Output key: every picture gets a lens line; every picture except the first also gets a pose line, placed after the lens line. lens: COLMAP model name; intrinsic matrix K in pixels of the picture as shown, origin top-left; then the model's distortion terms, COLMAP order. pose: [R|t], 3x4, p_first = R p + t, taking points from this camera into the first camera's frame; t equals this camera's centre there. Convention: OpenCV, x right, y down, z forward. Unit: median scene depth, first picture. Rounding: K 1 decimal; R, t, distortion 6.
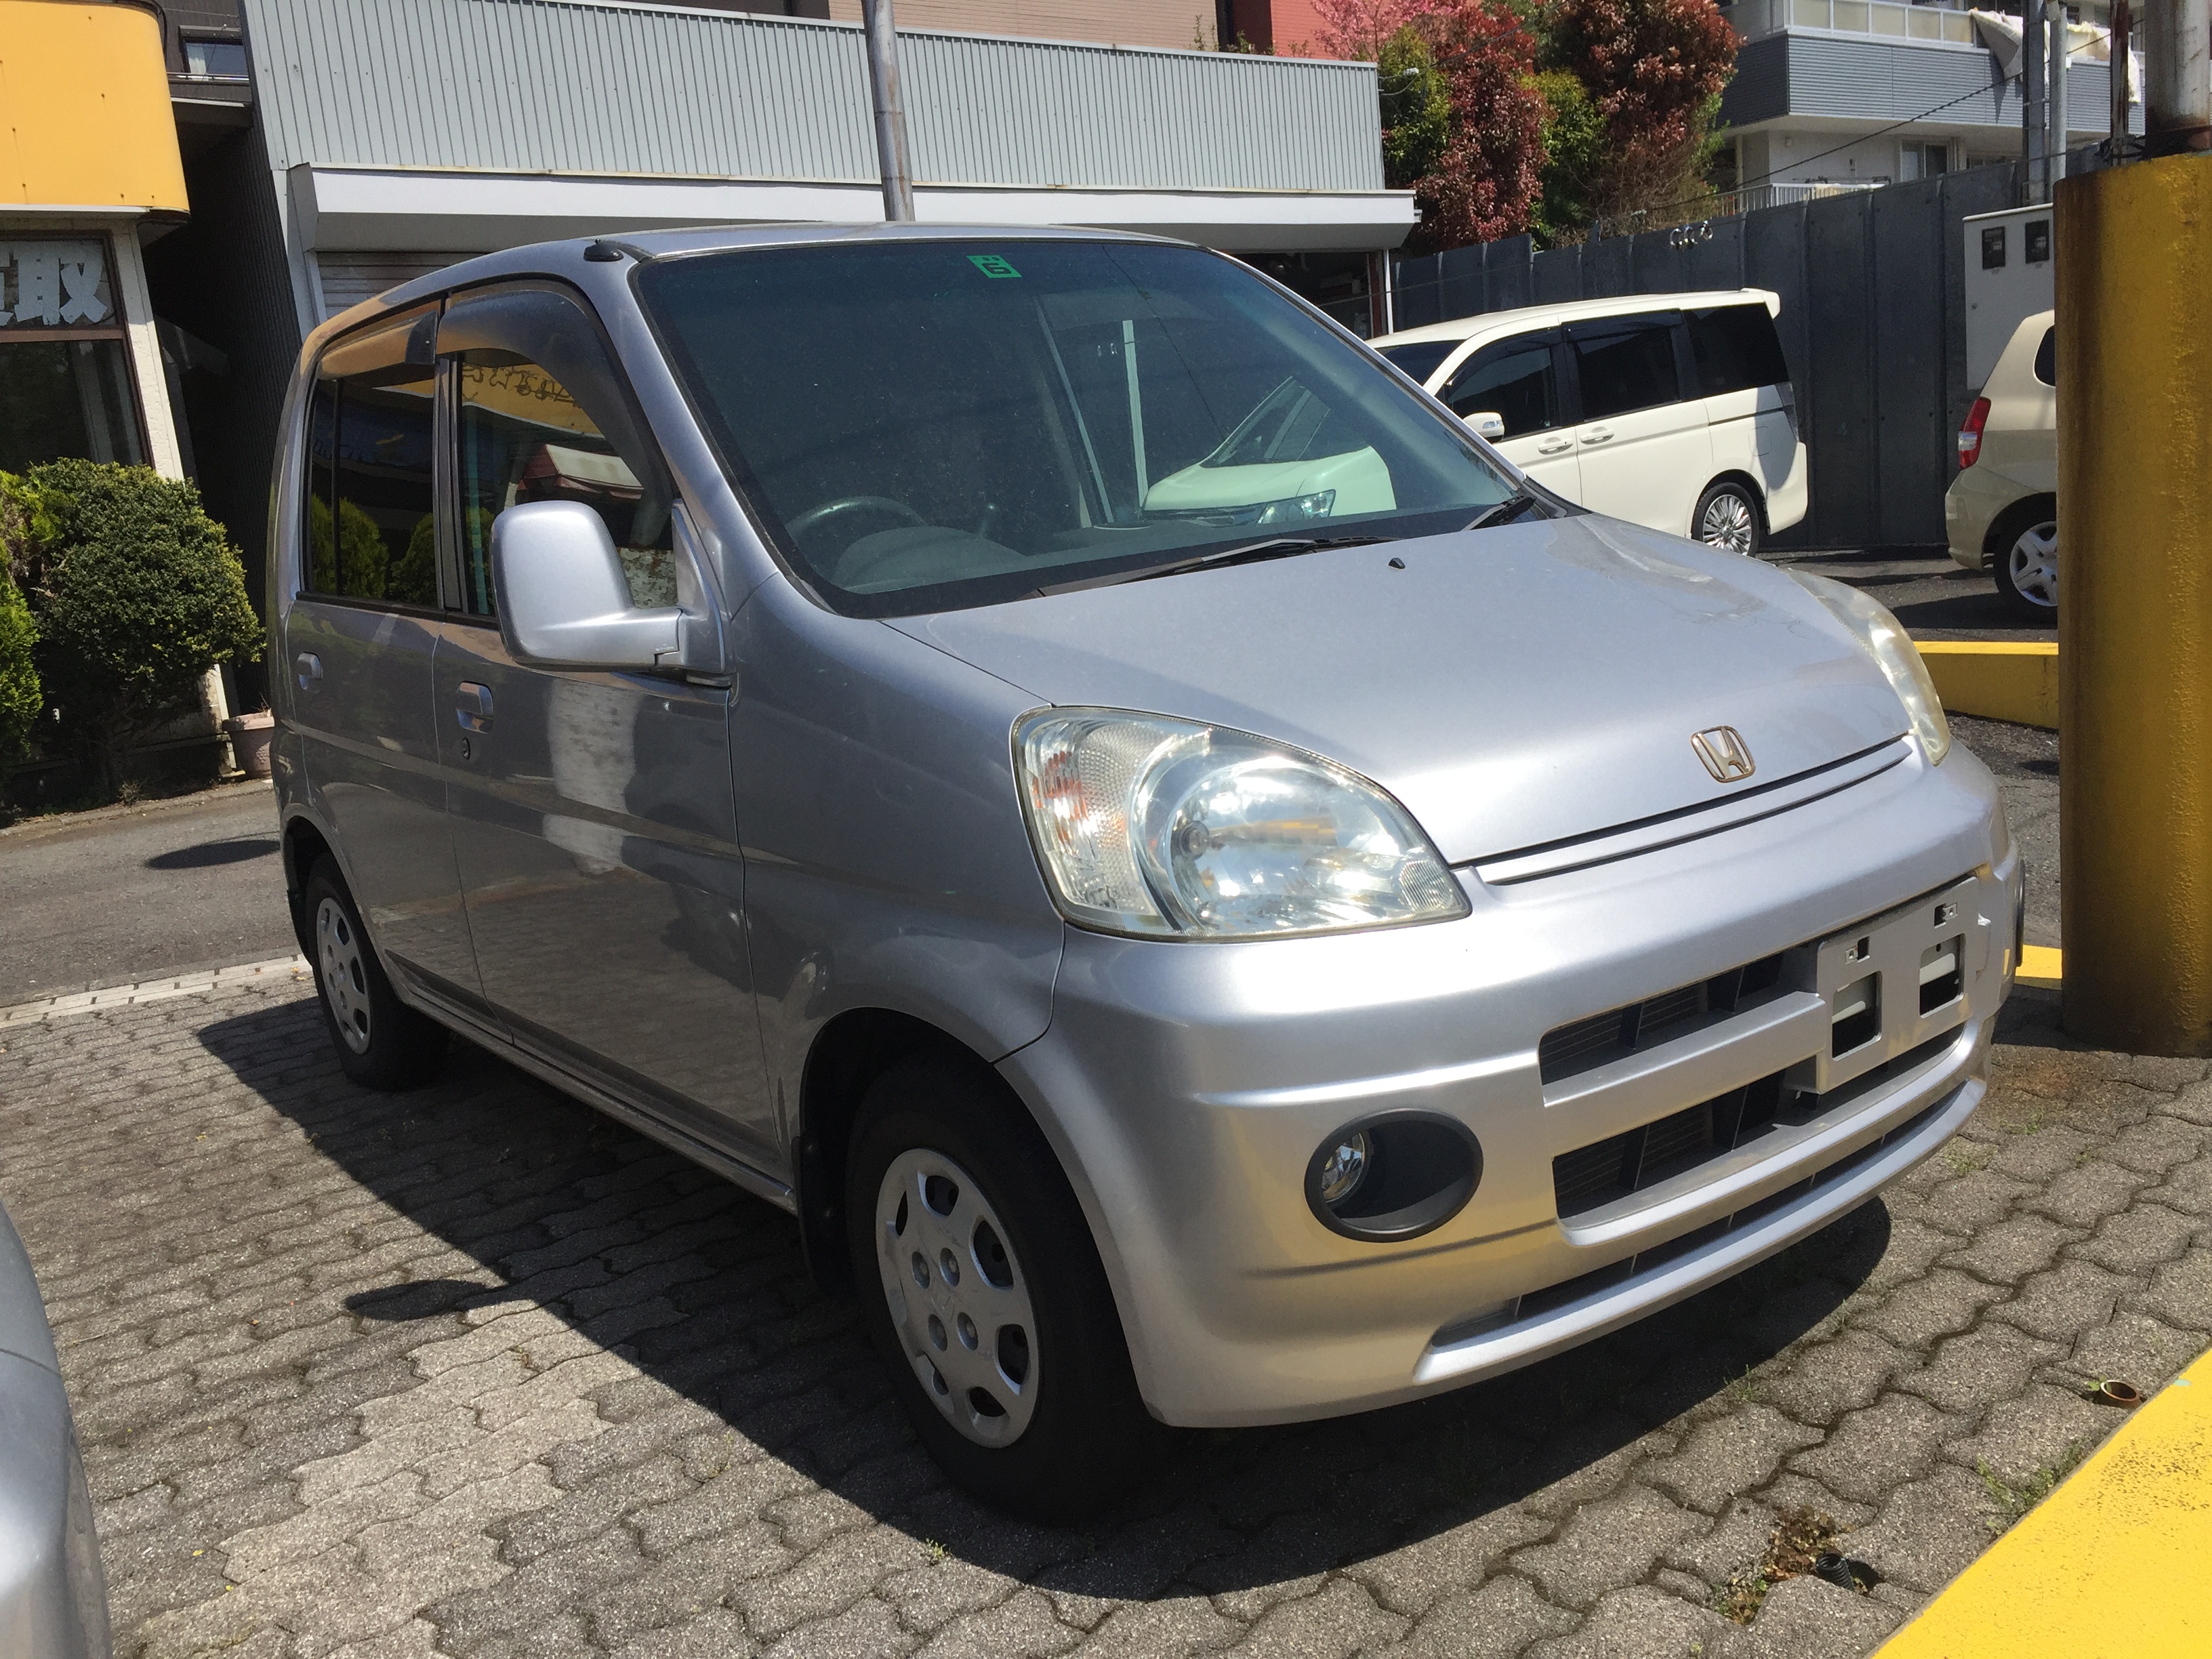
lens RADIAL K [[1889.4, 0, 1111.1], [0, 1889.4, 819.6], [0, 0, 1]] dist [0.089962, -0.123207]
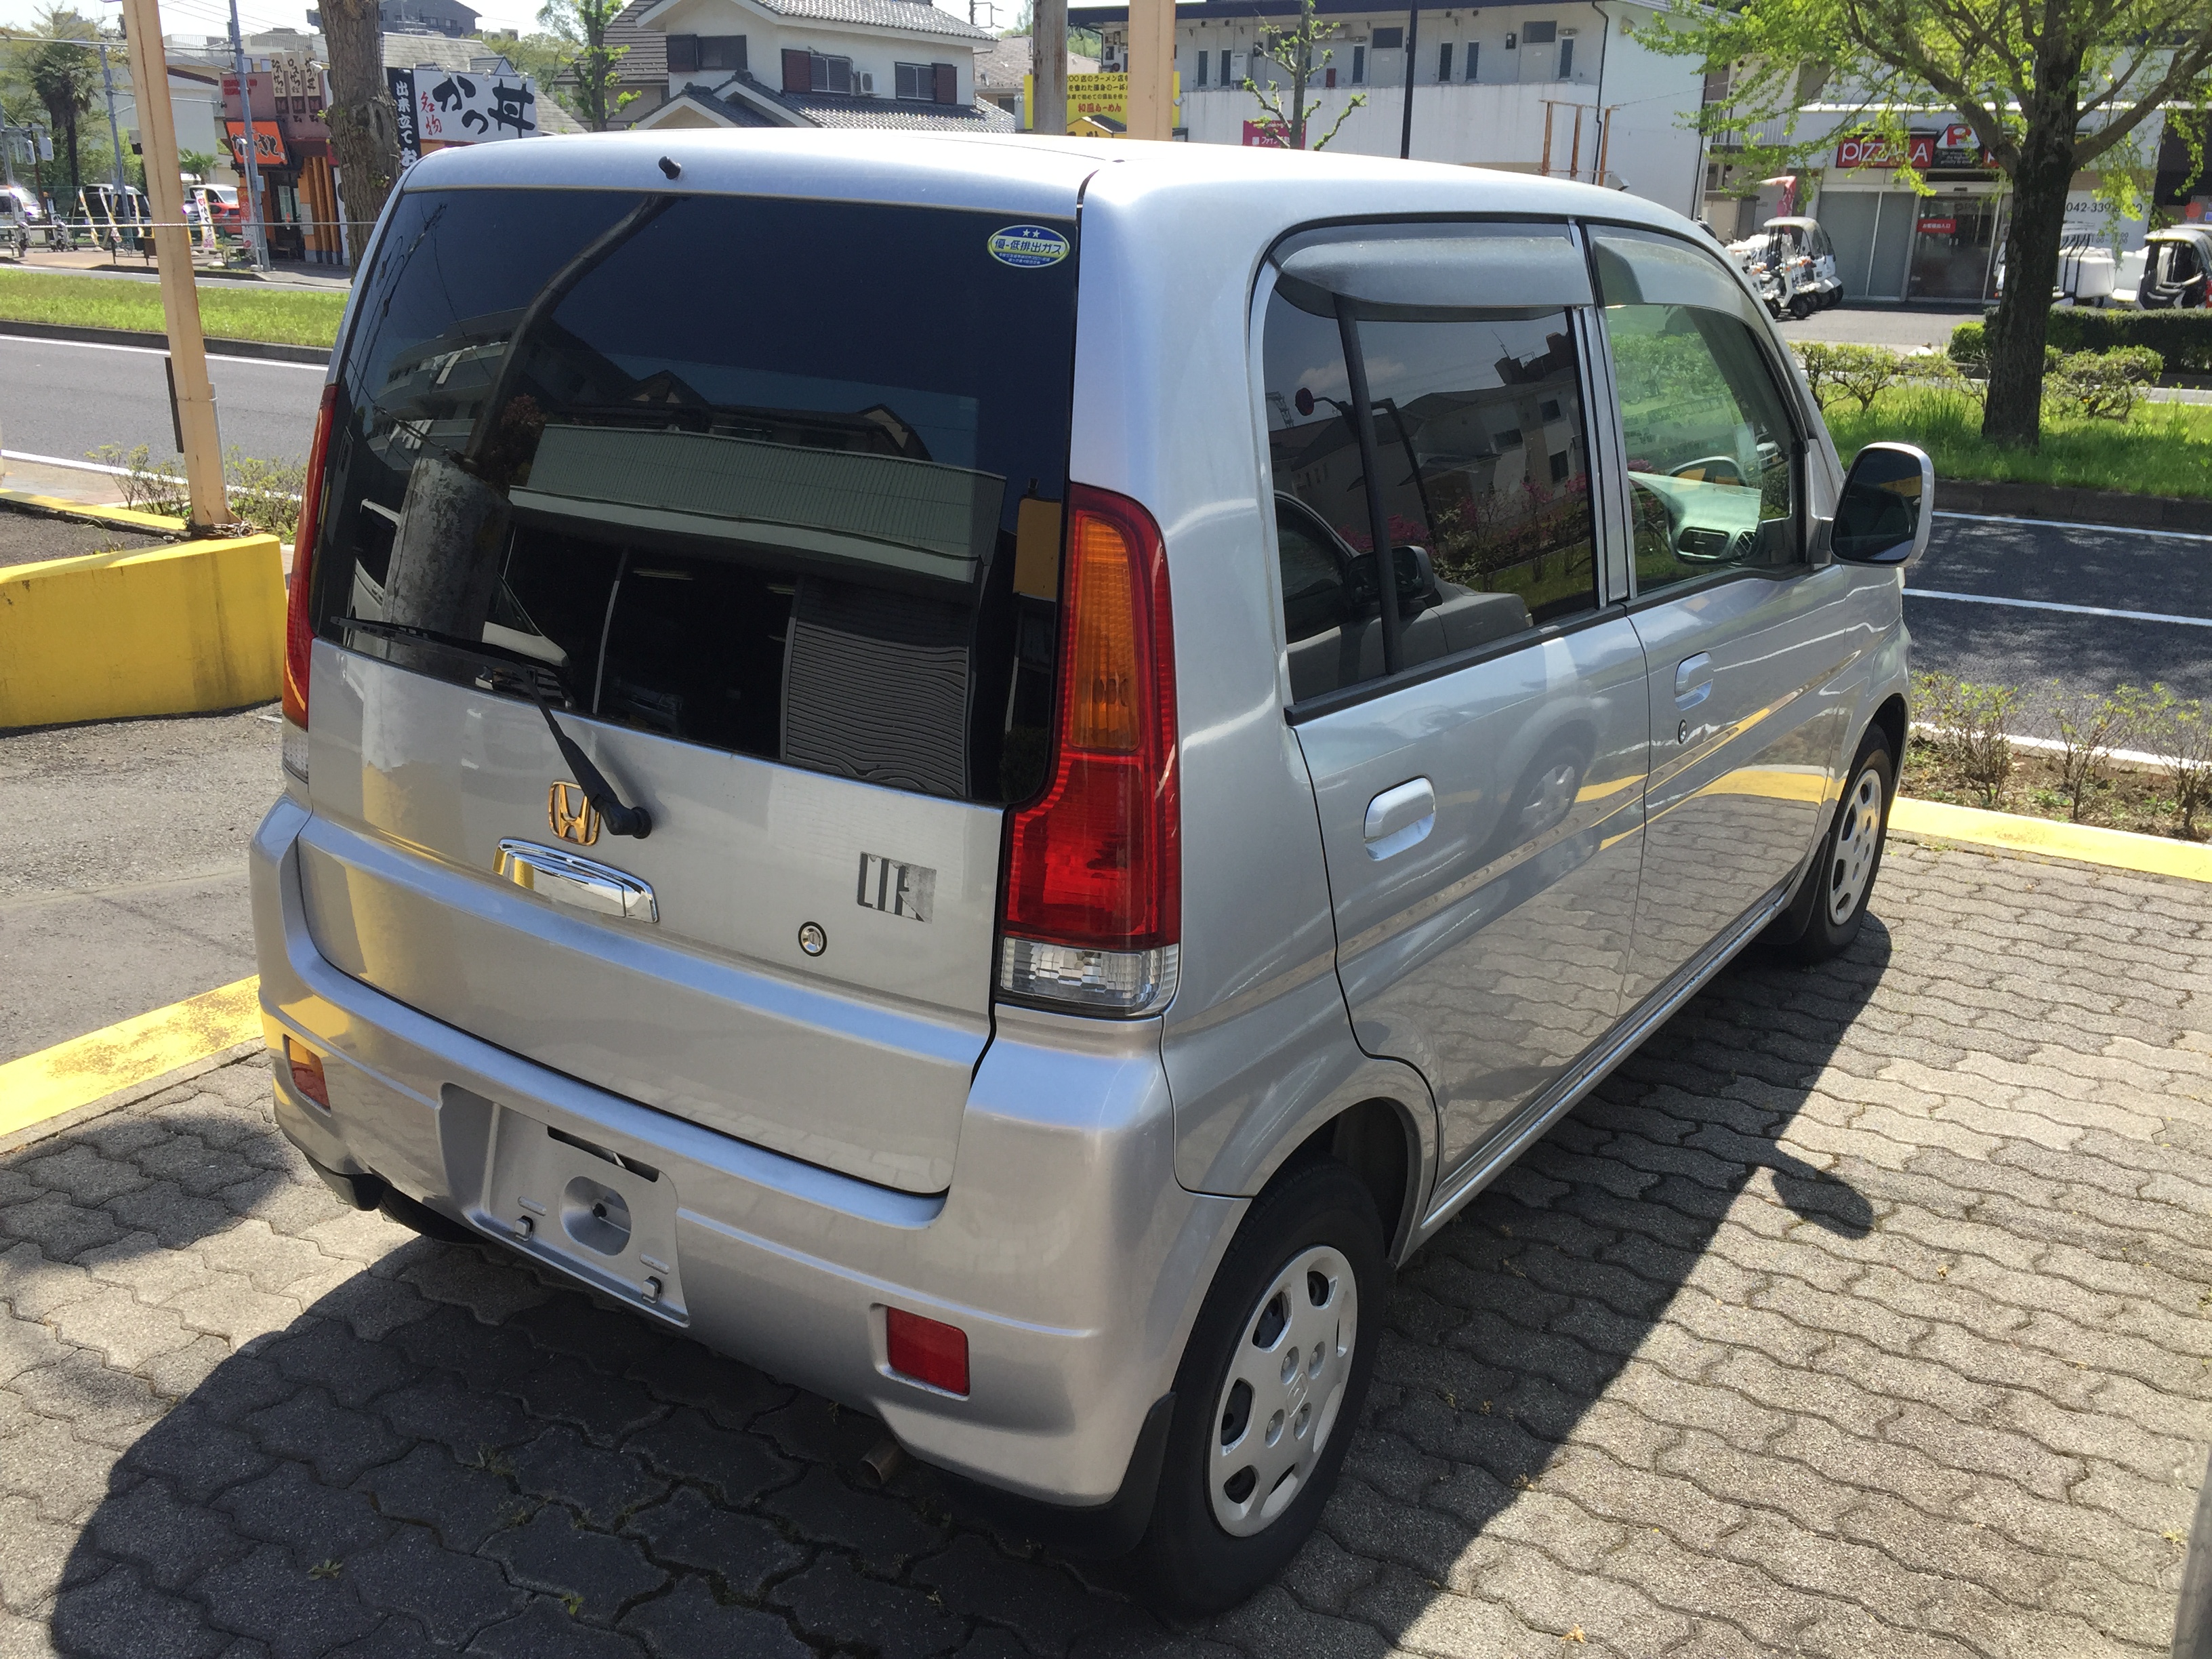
lens RADIAL K [[1889.4, 0, 1111.1], [0, 1889.4, 819.6], [0, 0, 1]] dist [0.089962, -0.123207]
pose [[-0.305832, -0.220686, 0.926156, -1.228637], [0.174788, 0.943218, 0.282470, -0.335933], [-0.935904, 0.248269, -0.249892, 1.645280]]
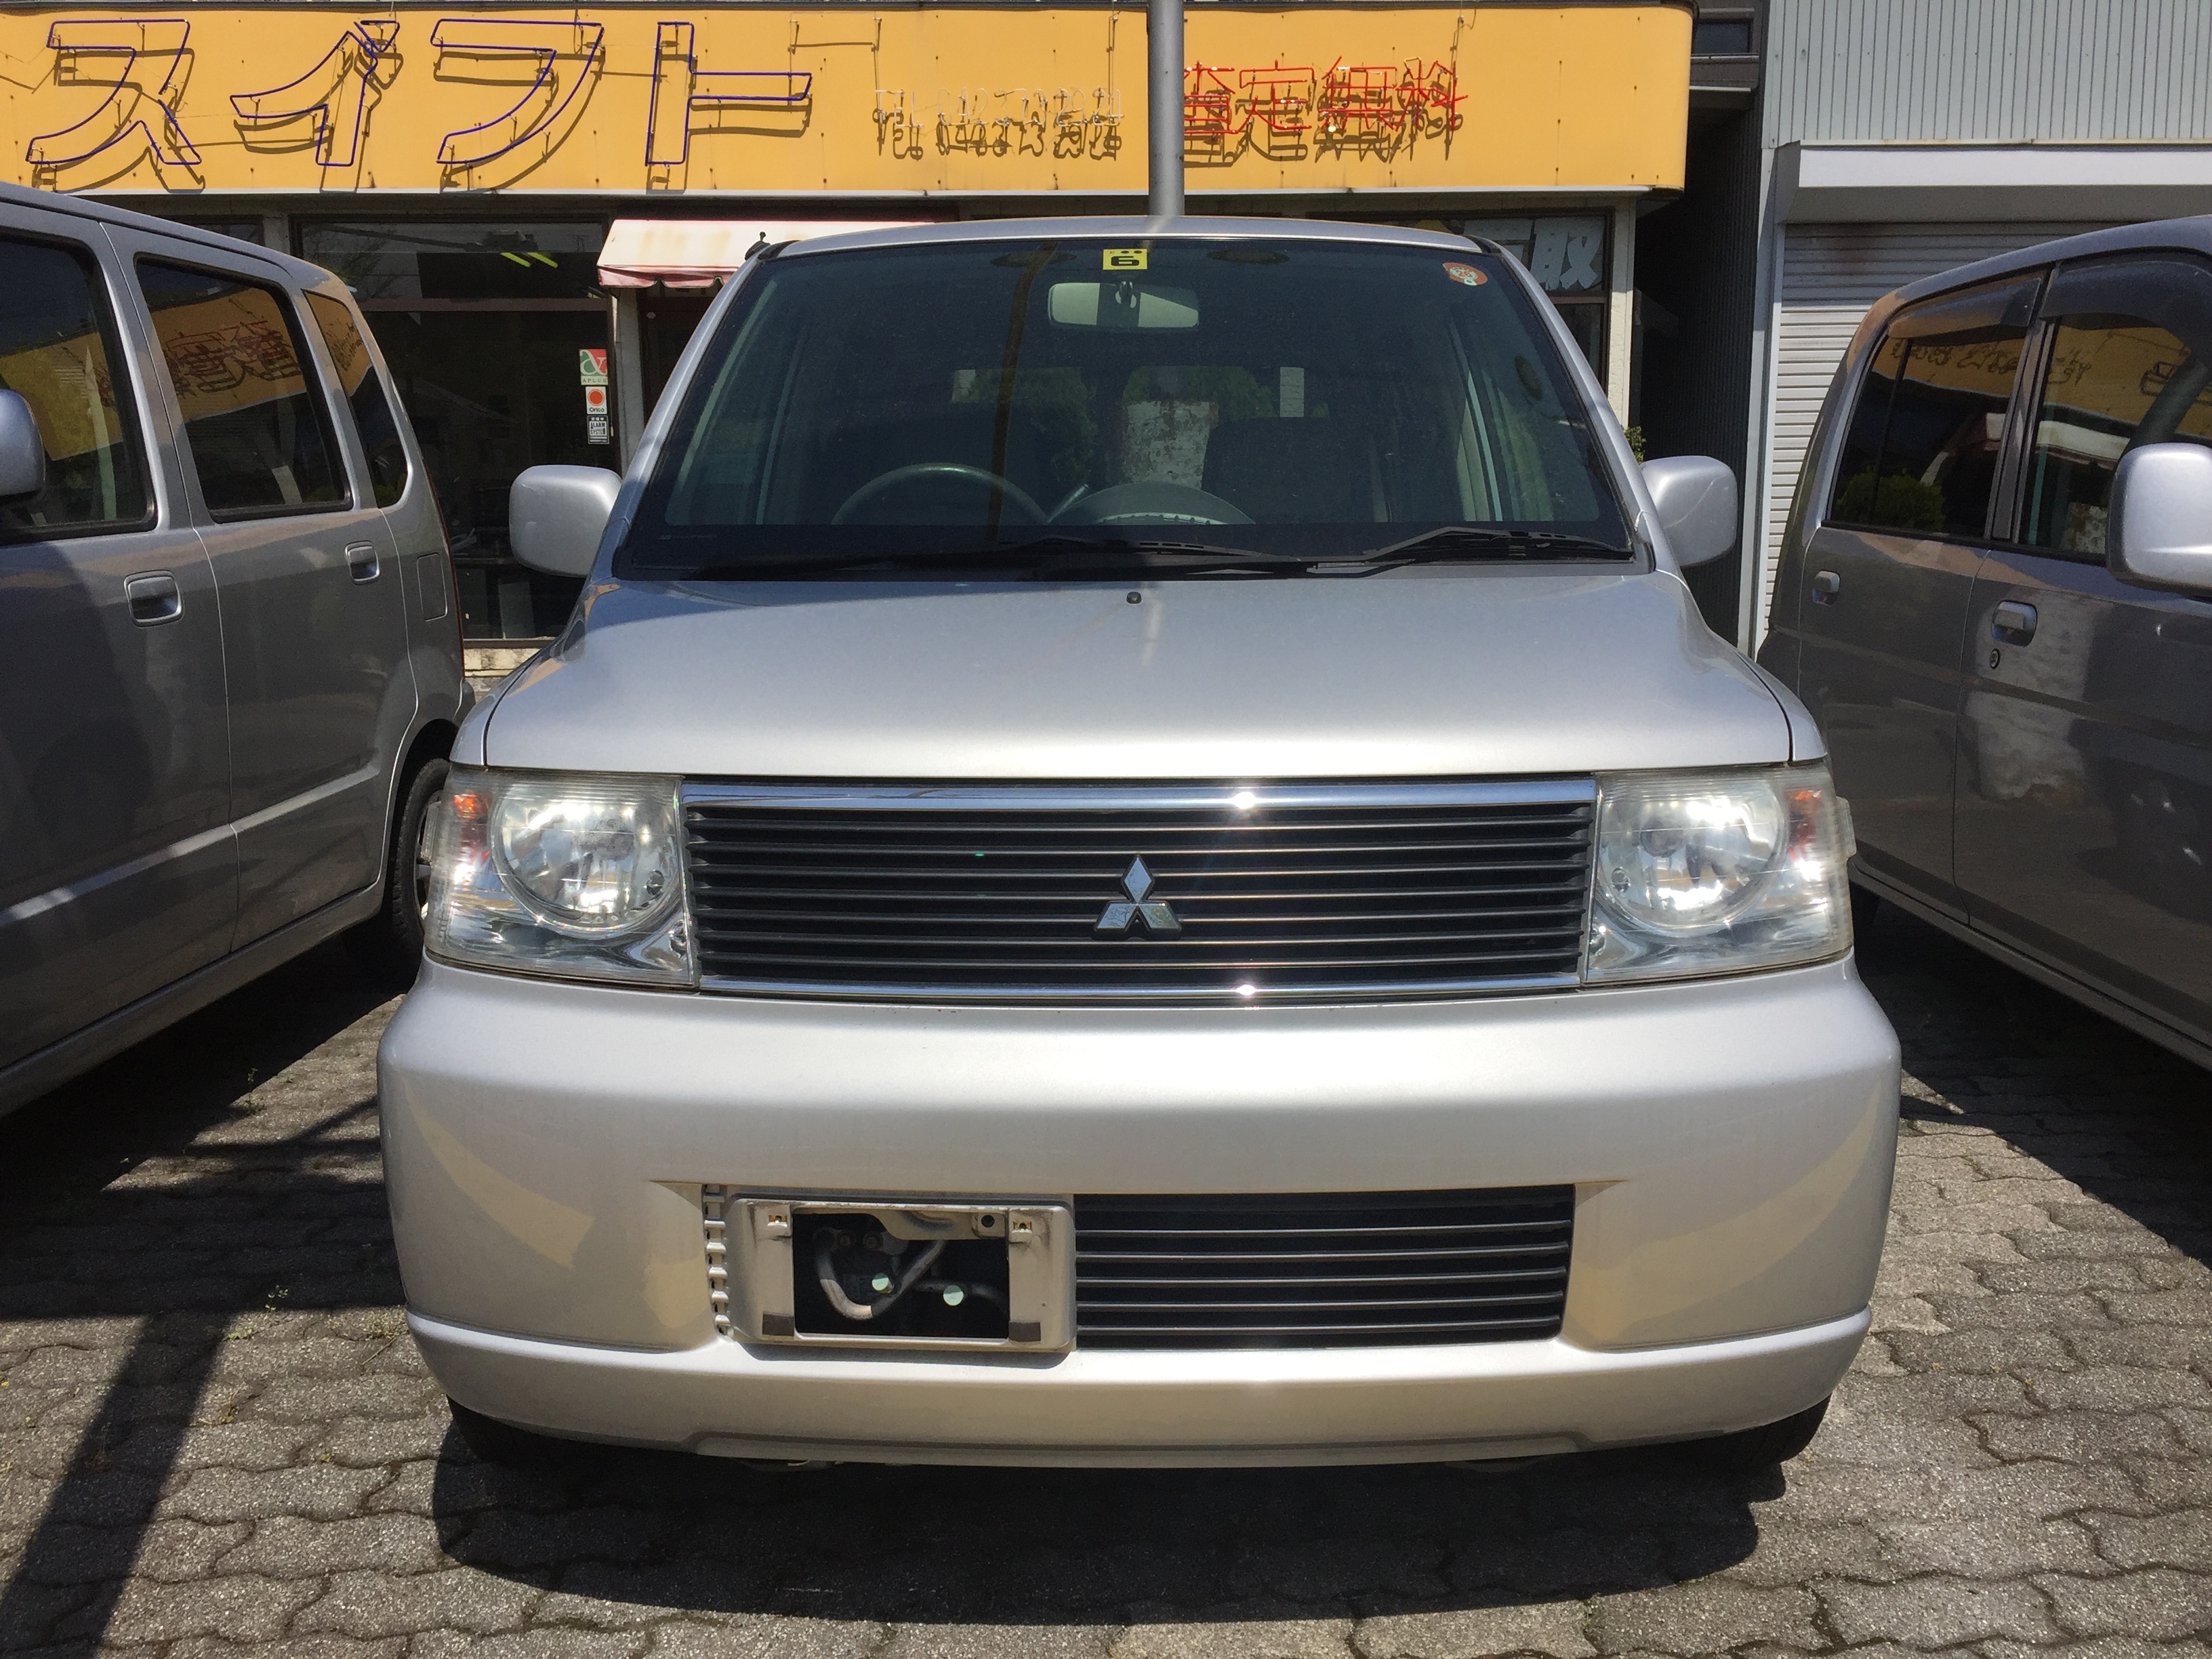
lens RADIAL K [[1889.4, 0, 1111.1], [0, 1889.4, 819.6], [0, 0, 1]] dist [0.089962, -0.123207]
pose [[0.787887, 0.182582, -0.588131, -0.064985], [-0.173837, 0.982137, 0.072019, 0.074002], [0.590774, 0.045496, 0.805553, -0.269211]]
